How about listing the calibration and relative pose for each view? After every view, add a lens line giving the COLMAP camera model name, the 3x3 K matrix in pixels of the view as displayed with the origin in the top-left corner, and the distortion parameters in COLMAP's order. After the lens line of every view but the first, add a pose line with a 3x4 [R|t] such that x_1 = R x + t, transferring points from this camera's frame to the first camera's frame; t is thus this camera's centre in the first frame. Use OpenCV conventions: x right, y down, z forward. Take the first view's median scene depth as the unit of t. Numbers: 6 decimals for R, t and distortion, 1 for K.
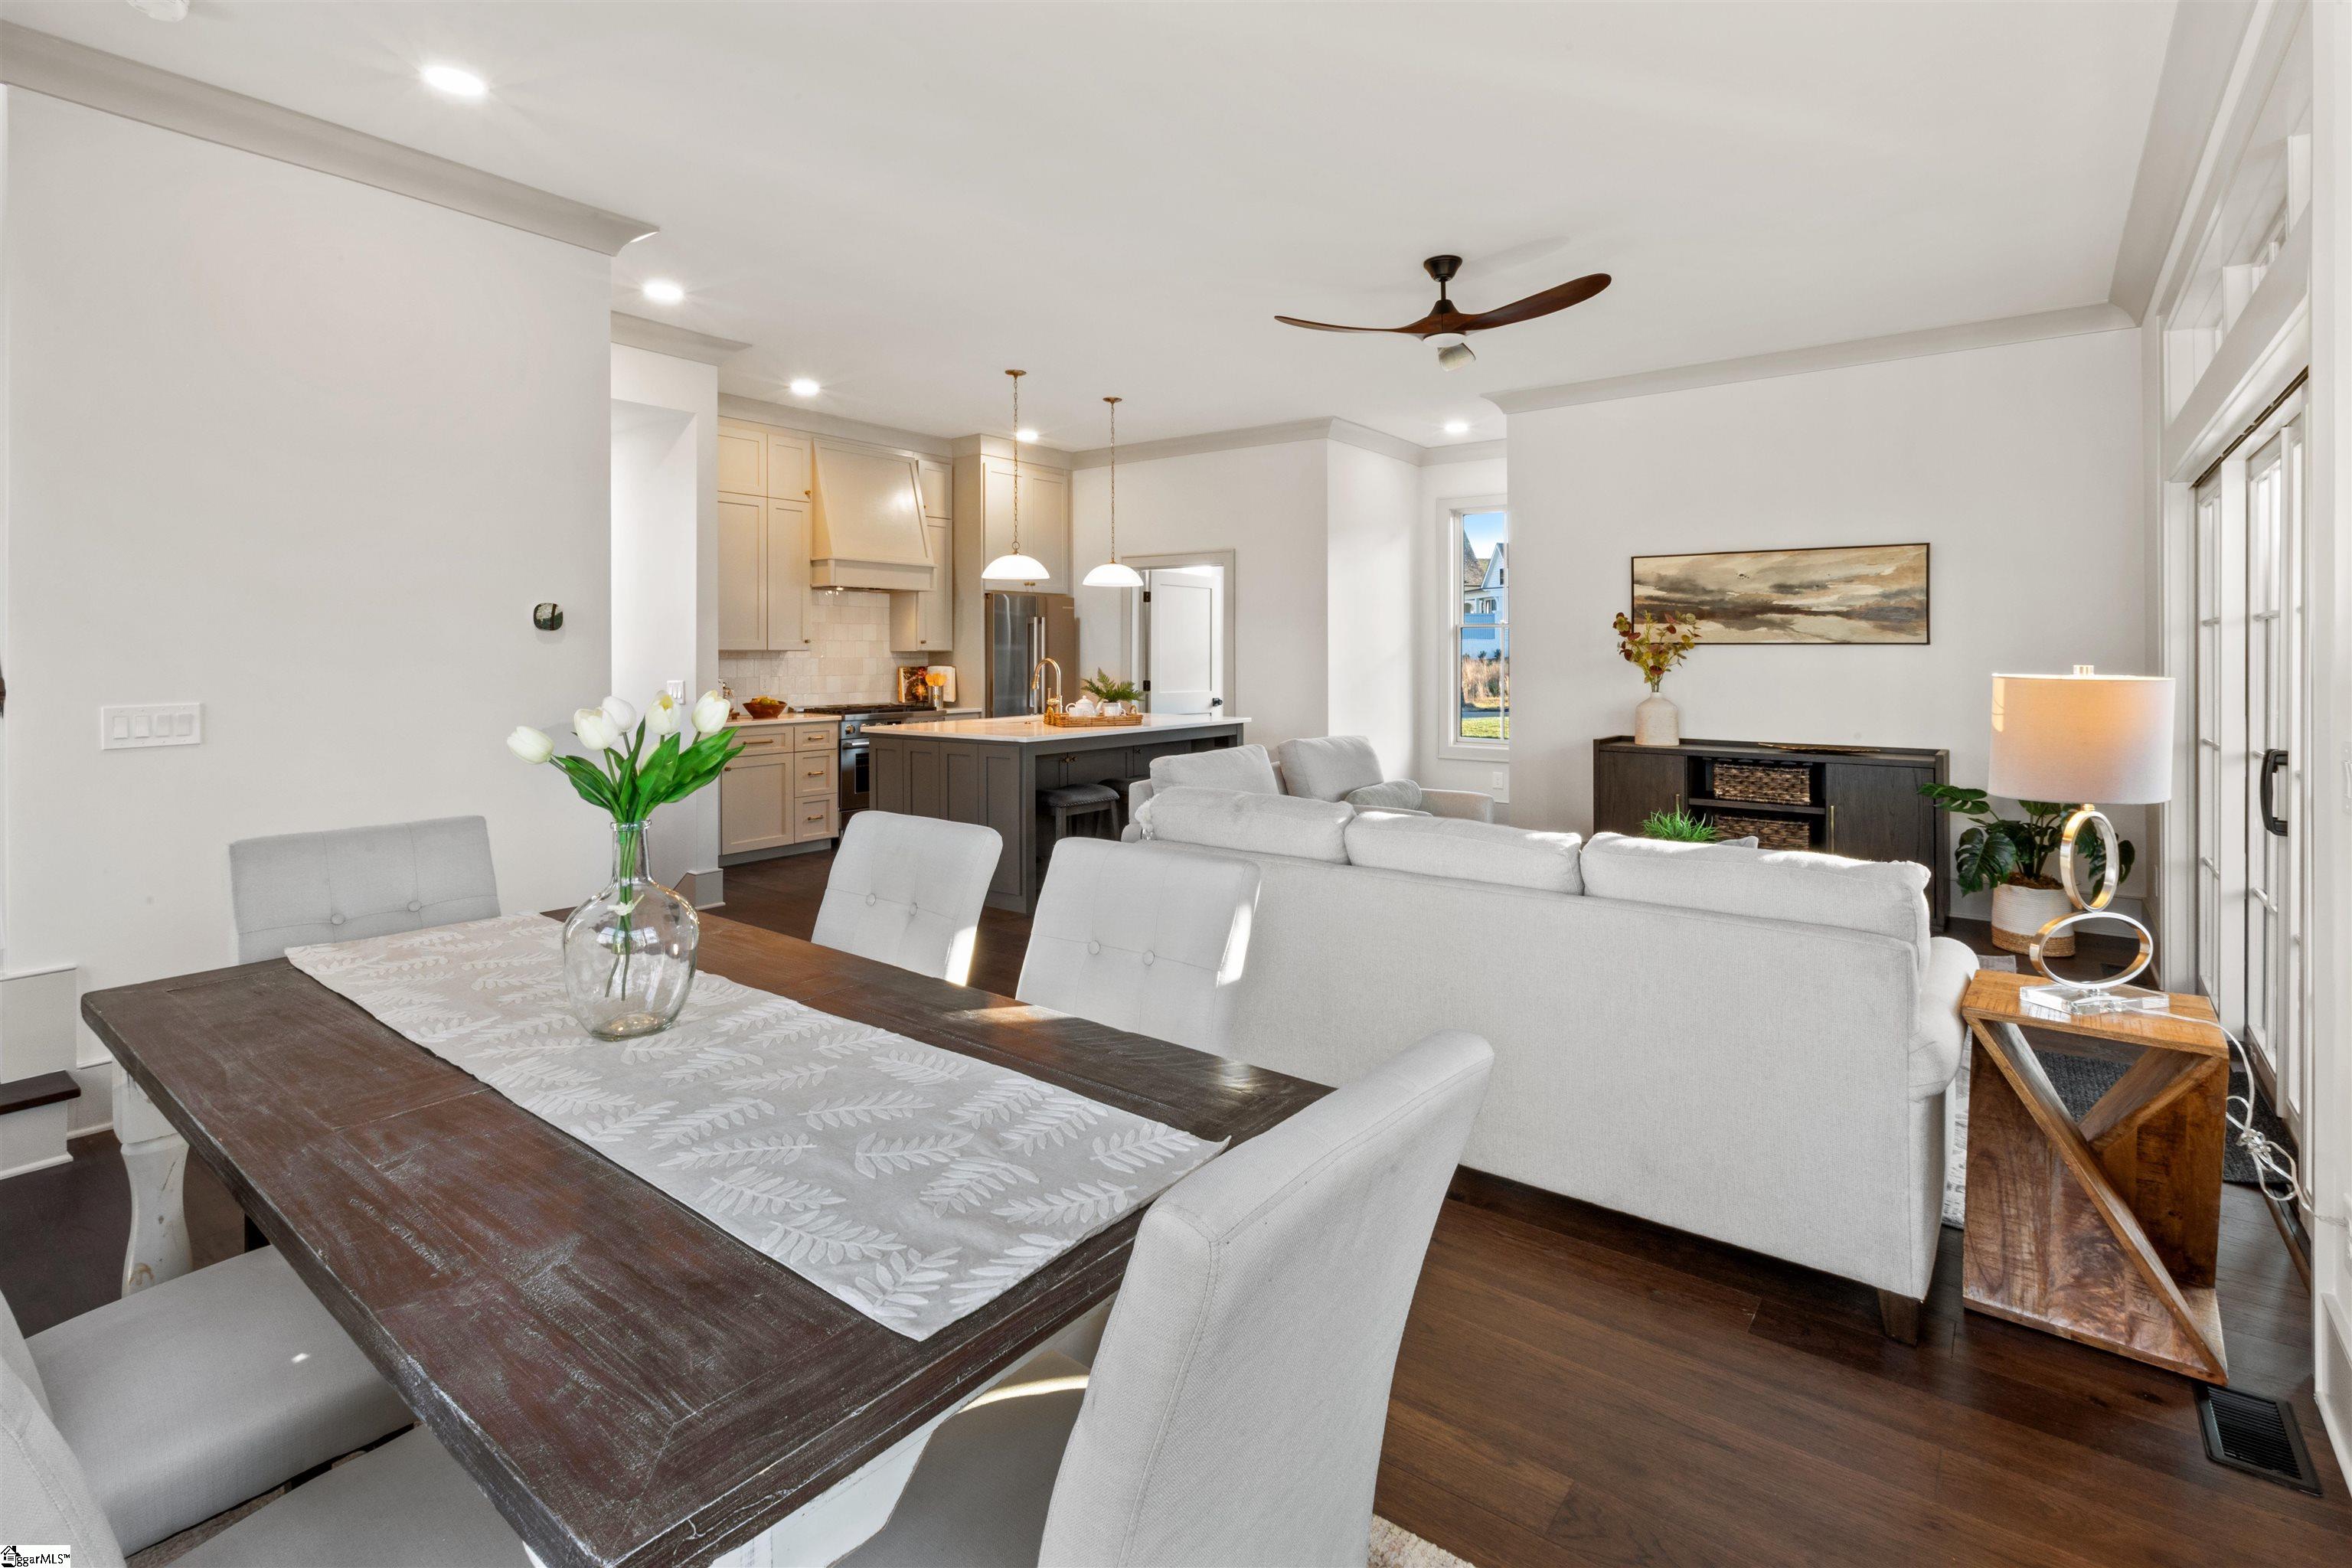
lens RADIAL K [[1117.4, 0, 1178.1], [0, 1117.4, 639.3], [0, 0, 1]] dist [0.000432, -0.000707]
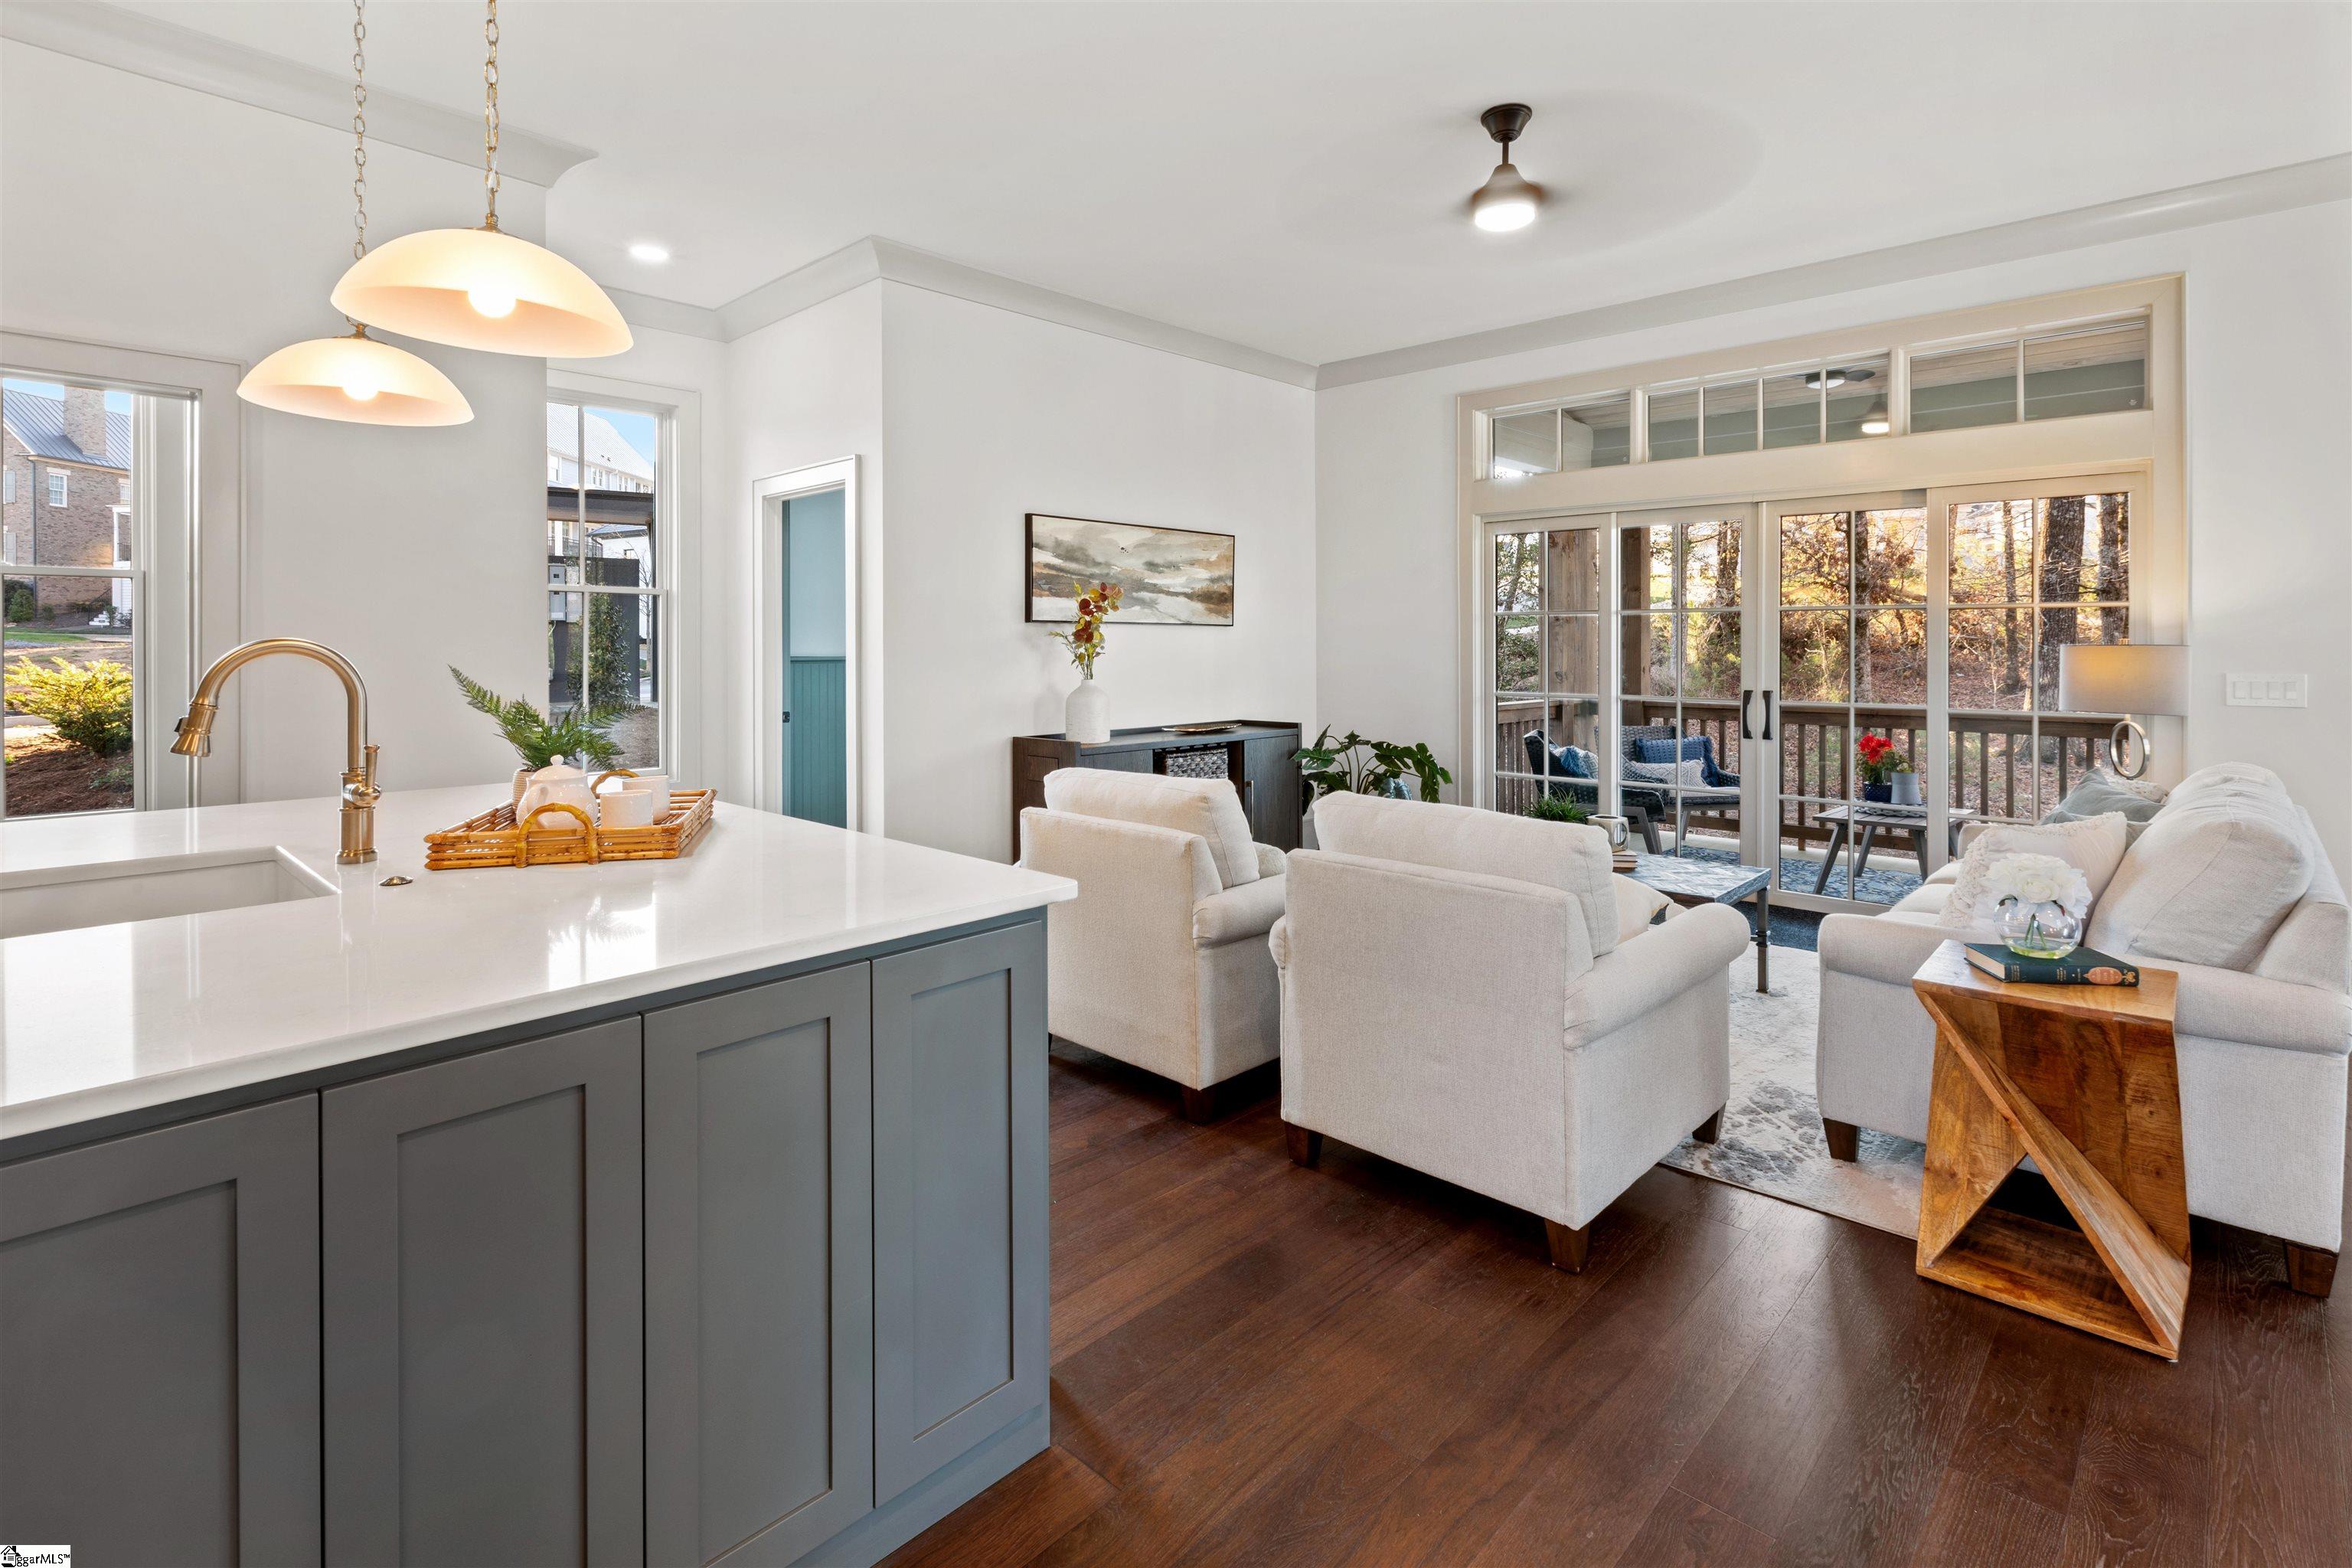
lens RADIAL K [[1117.4, 0, 1178.1], [0, 1117.4, 639.3], [0, 0, 1]] dist [0.000432, -0.000707]
pose [[0.105849, 0.001043, 0.994382, -0.404562], [-0.013049, 0.999915, 0.000340, 0.016247], [-0.994297, -0.013011, 0.105854, 0.850971]]
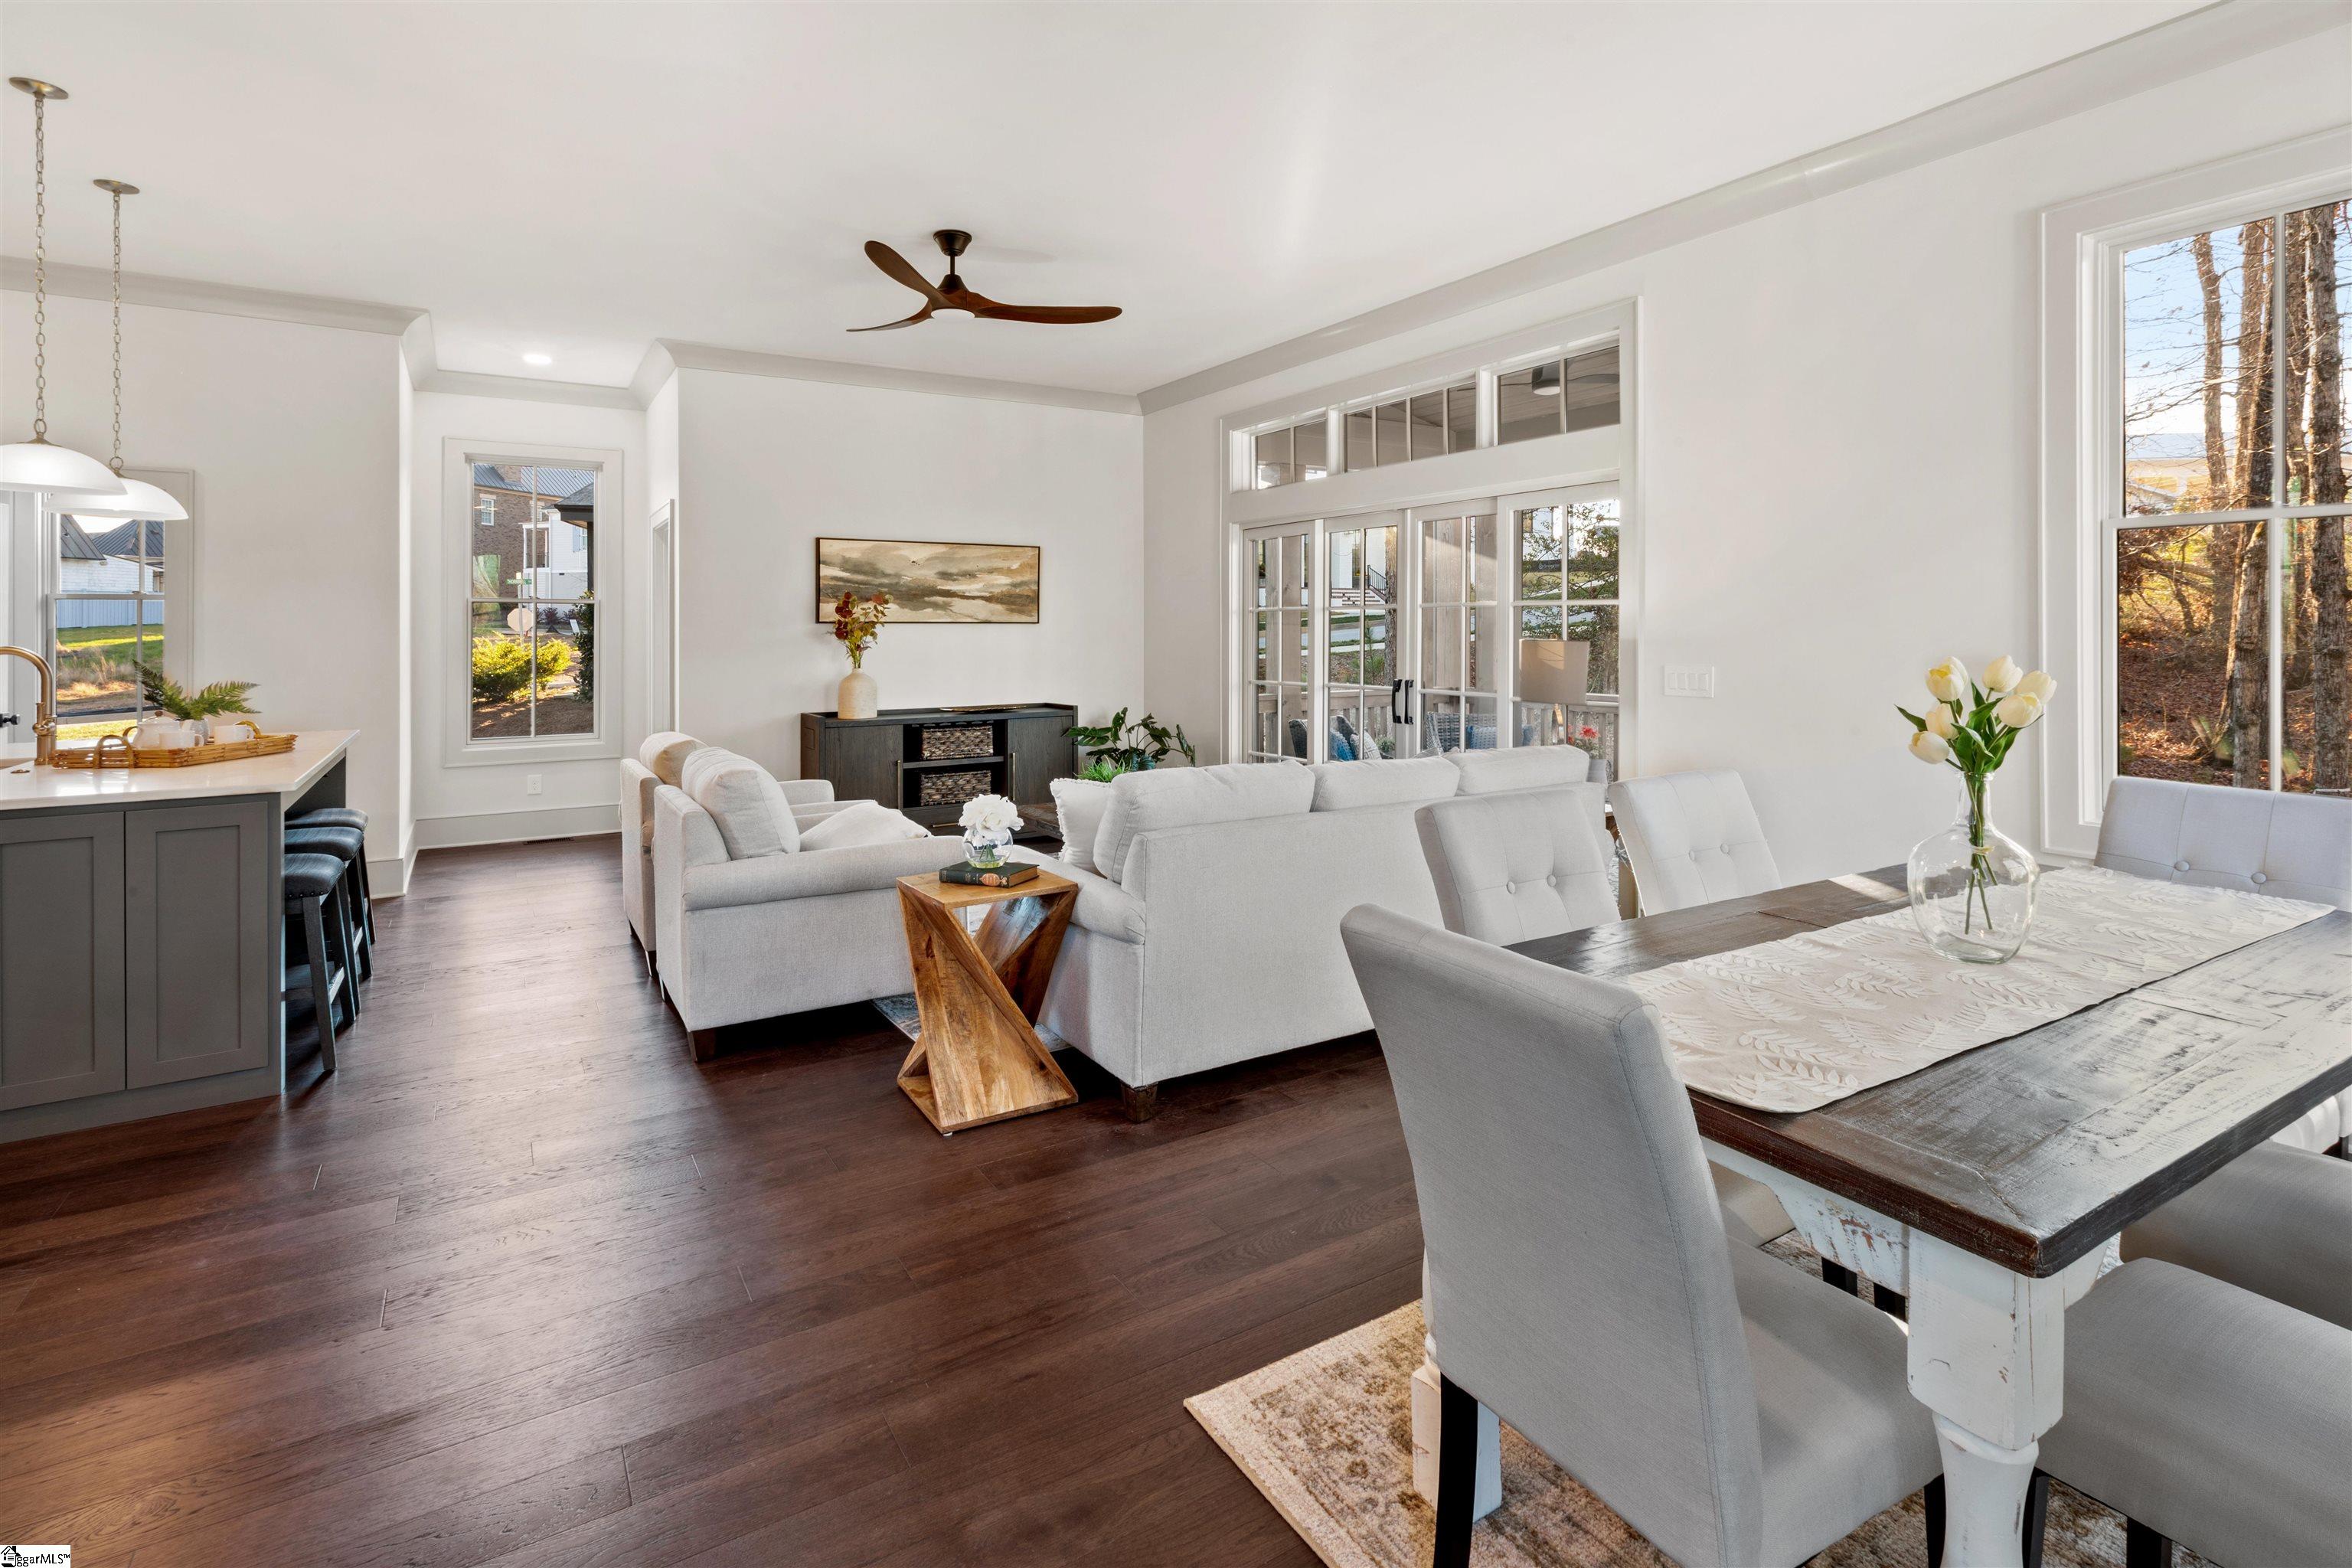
lens RADIAL K [[1126.8, 0, 1170.9], [0, 1126.8, 615.9], [0, 0, 1]] dist [0.001234, 0.000468]
pose [[0.357823, 0.009001, 0.933746, -0.465203], [-0.006741, 0.999952, -0.007056, 0.003568], [-0.933765, -0.003769, 0.357867, 0.345414]]
